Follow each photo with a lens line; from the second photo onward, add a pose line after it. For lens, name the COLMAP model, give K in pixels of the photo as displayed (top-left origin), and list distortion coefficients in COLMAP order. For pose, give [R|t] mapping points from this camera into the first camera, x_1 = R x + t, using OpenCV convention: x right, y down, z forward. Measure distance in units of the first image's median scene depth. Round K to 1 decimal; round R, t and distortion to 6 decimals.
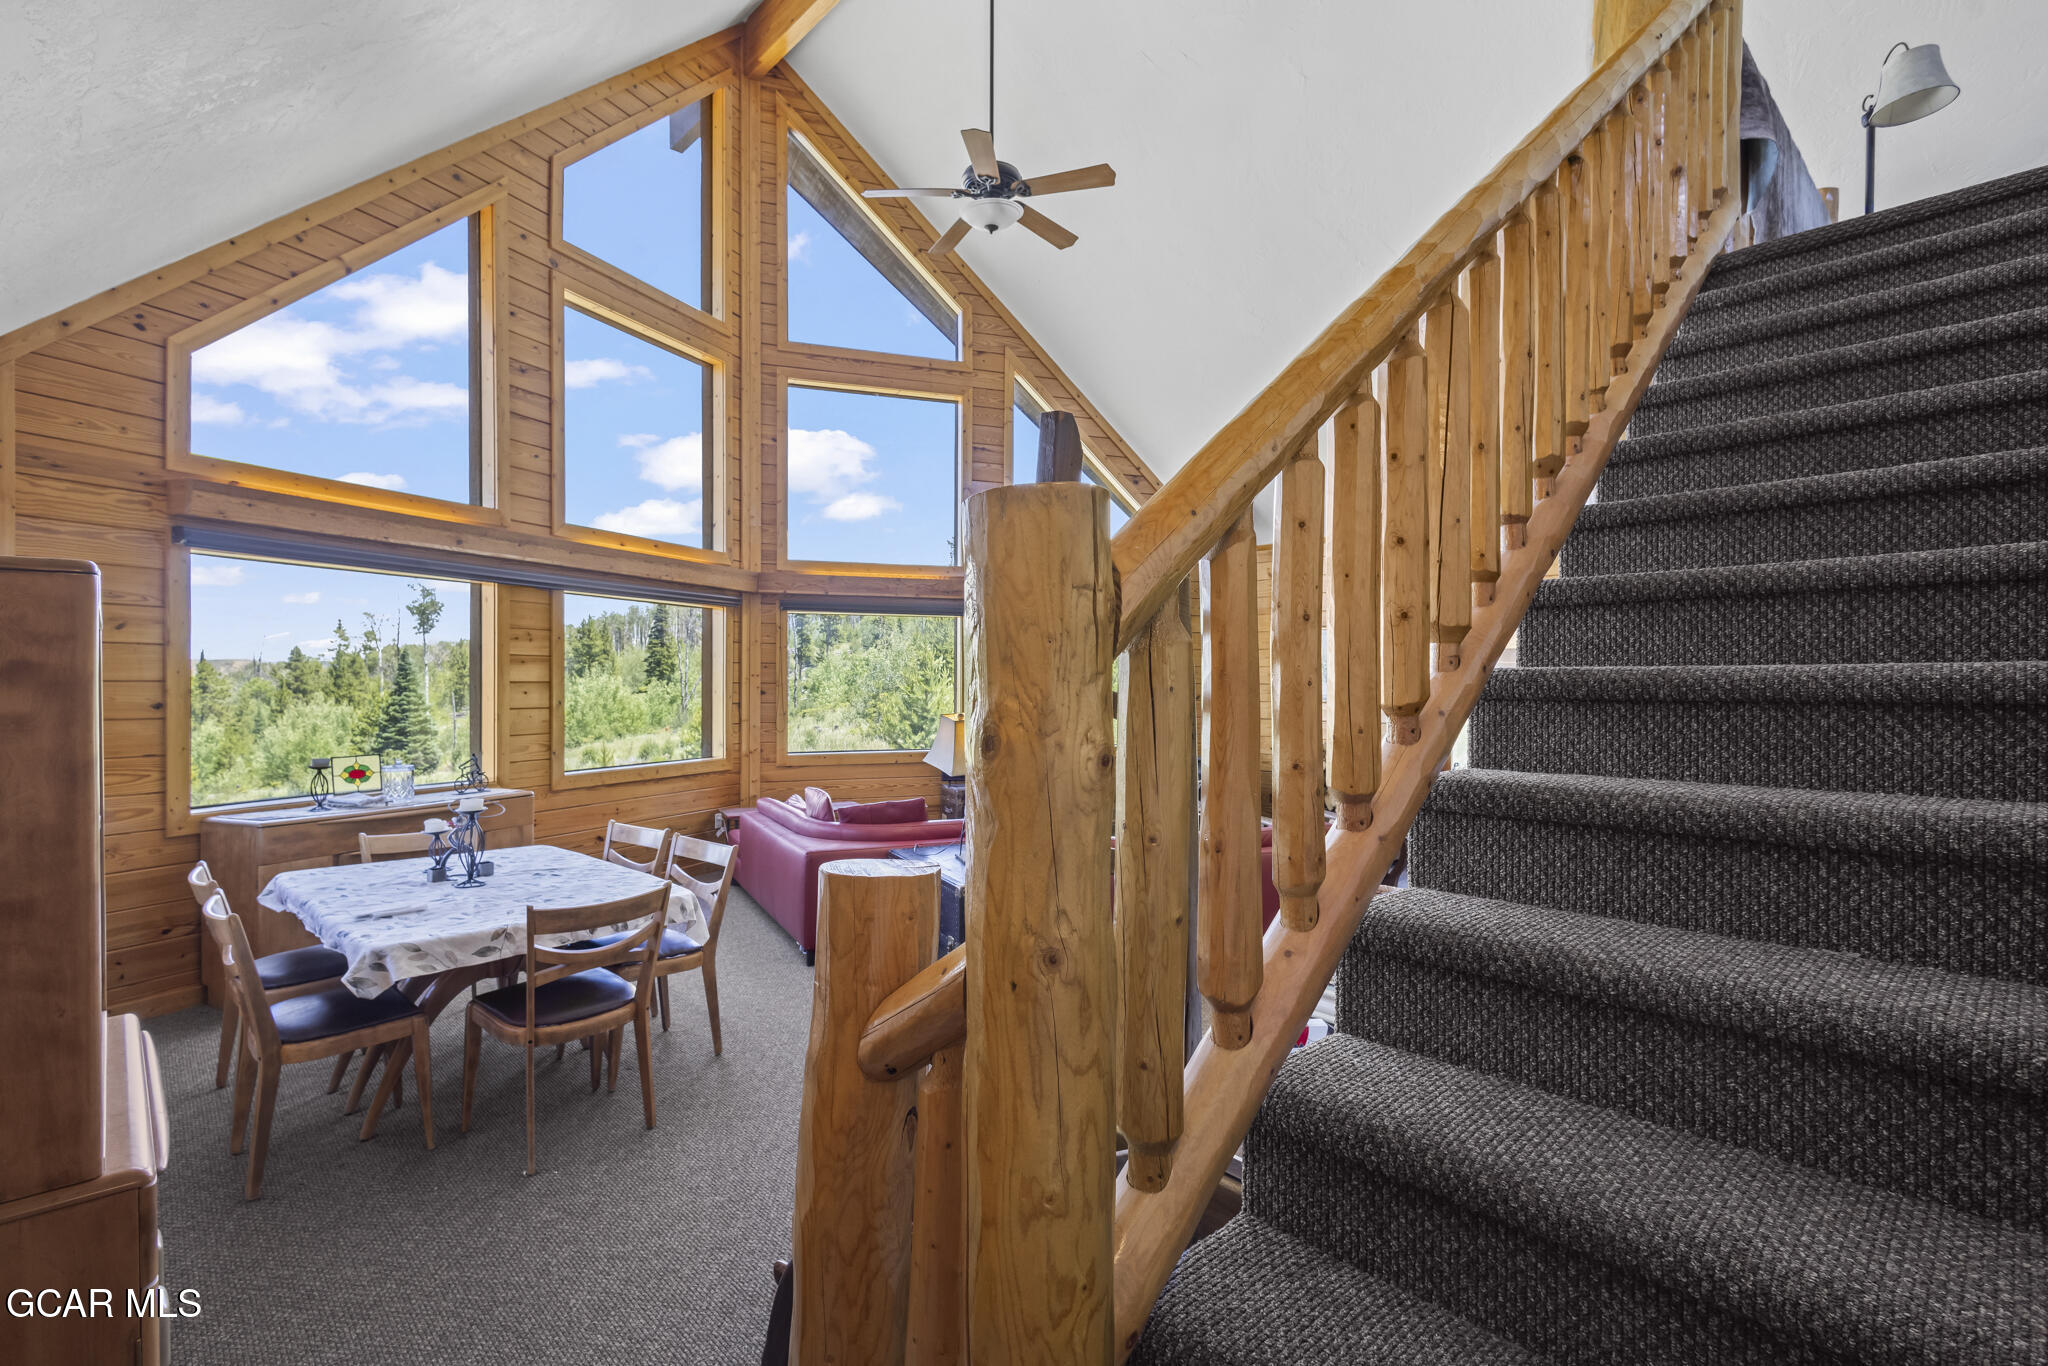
lens RADIAL K [[941.6, 0, 1019.9], [0, 941.6, 679.3], [0, 0, 1]] dist [0.007586, -0.000419]
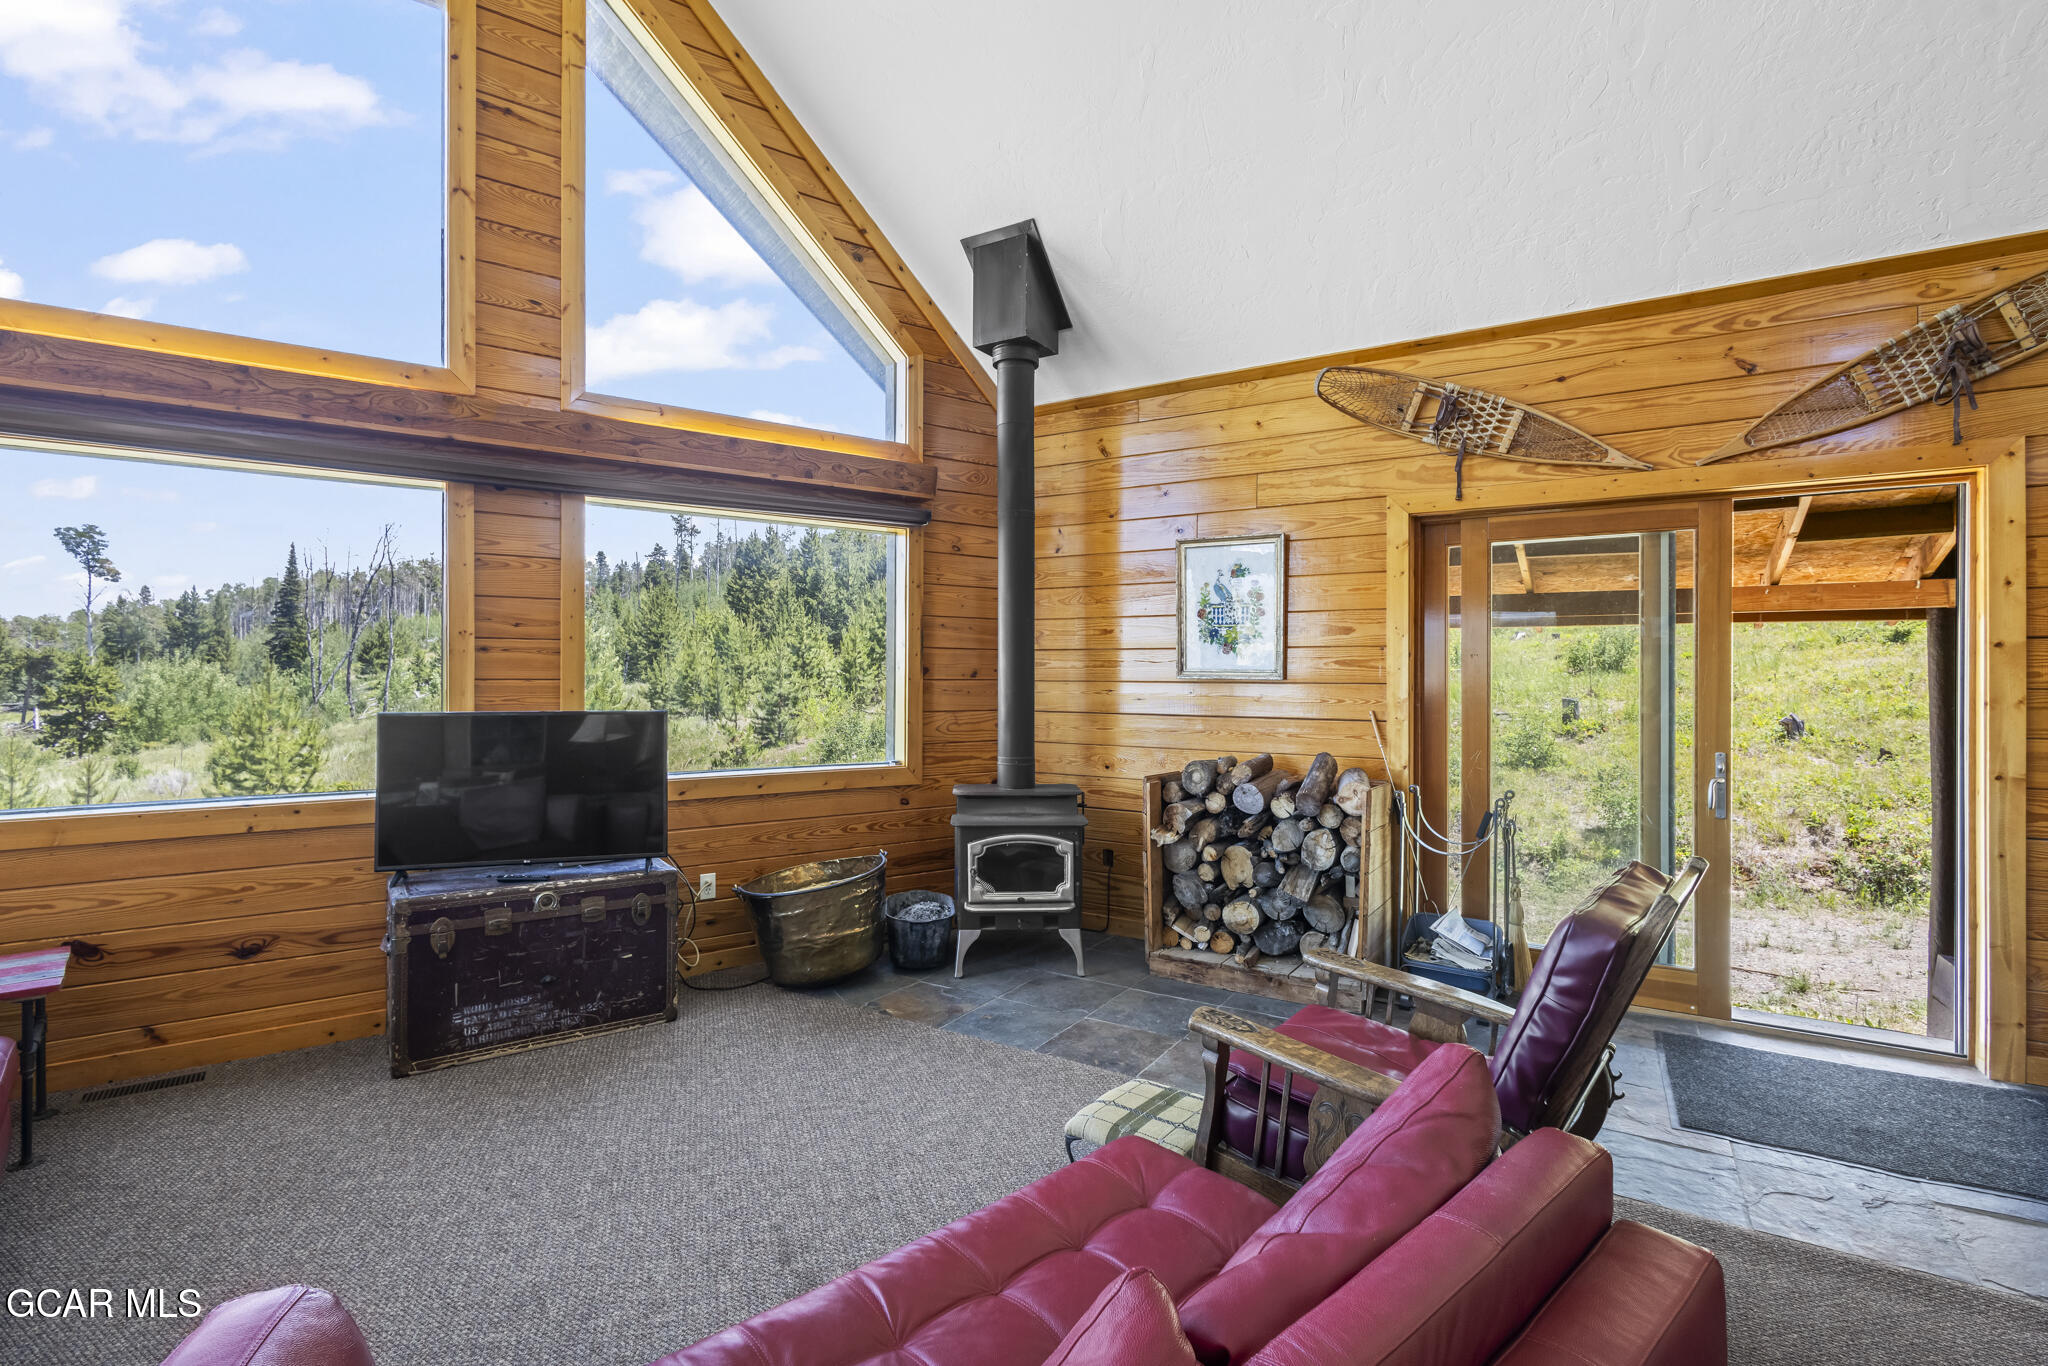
lens RADIAL K [[959.4, 0, 1036.0], [0, 959.4, 673.2], [0, 0, 1]] dist [0.009162, 0.000196]
pose [[0.962627, 0.000177, 0.270830, 0.083107], [-0.001304, 0.999991, 0.003983, 0.019728], [-0.270827, -0.004188, 0.962619, 0.522343]]
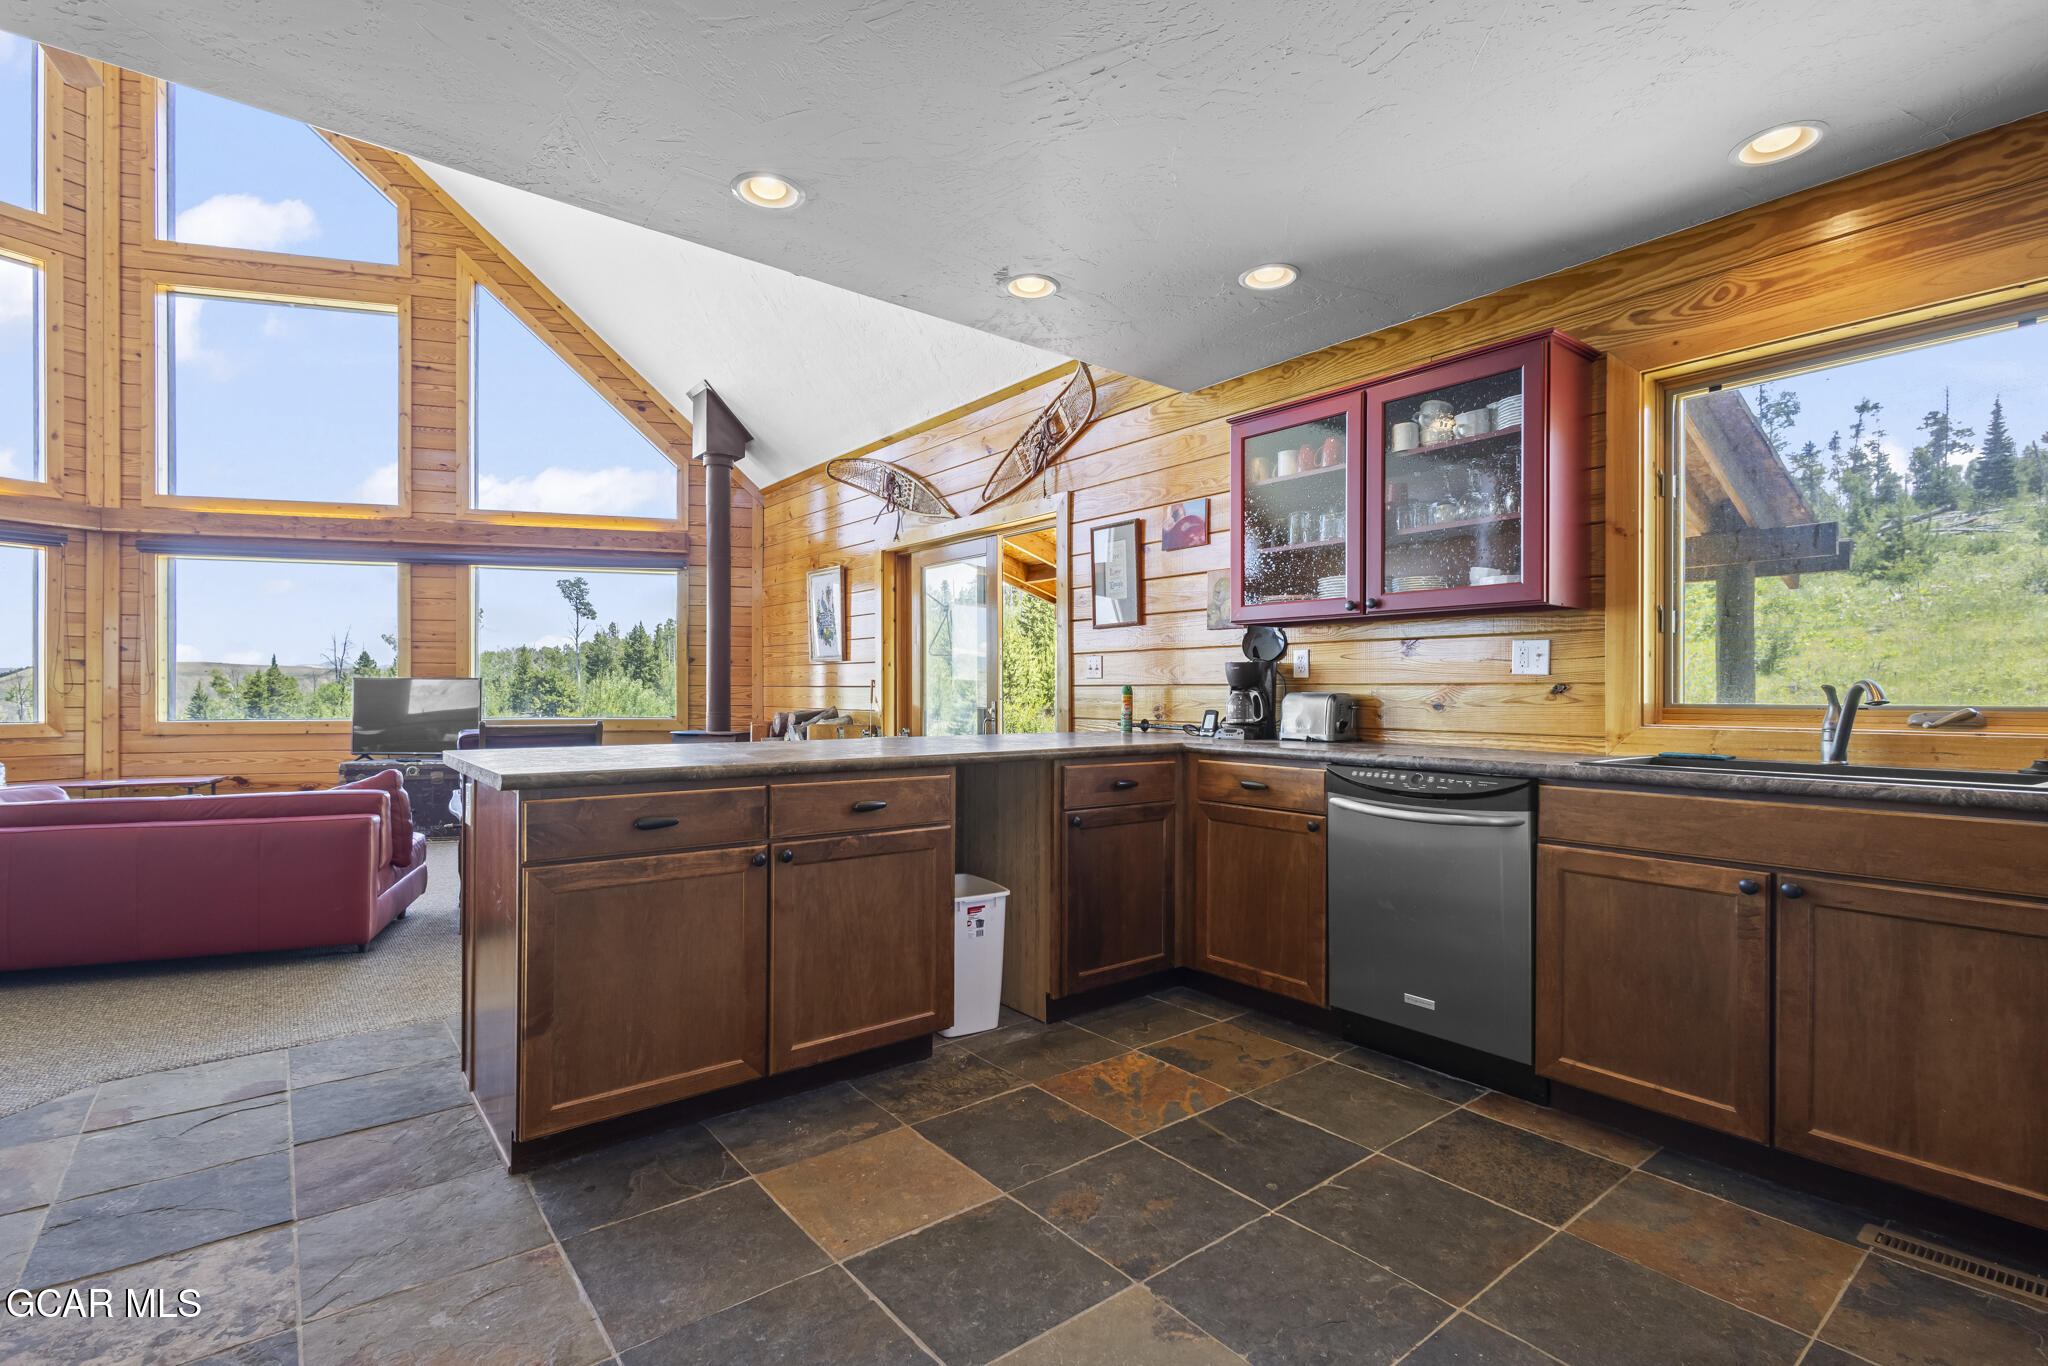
lens RADIAL K [[941.2, 0, 1019.8], [0, 941.2, 691.7], [0, 0, 1]] dist [0.016103, -0.005896]
pose [[0.997108, -0.001036, -0.075993, 0.596702], [0.001518, 0.999979, 0.006283, 0.047987], [0.075985, -0.006381, 0.997089, 0.191087]]
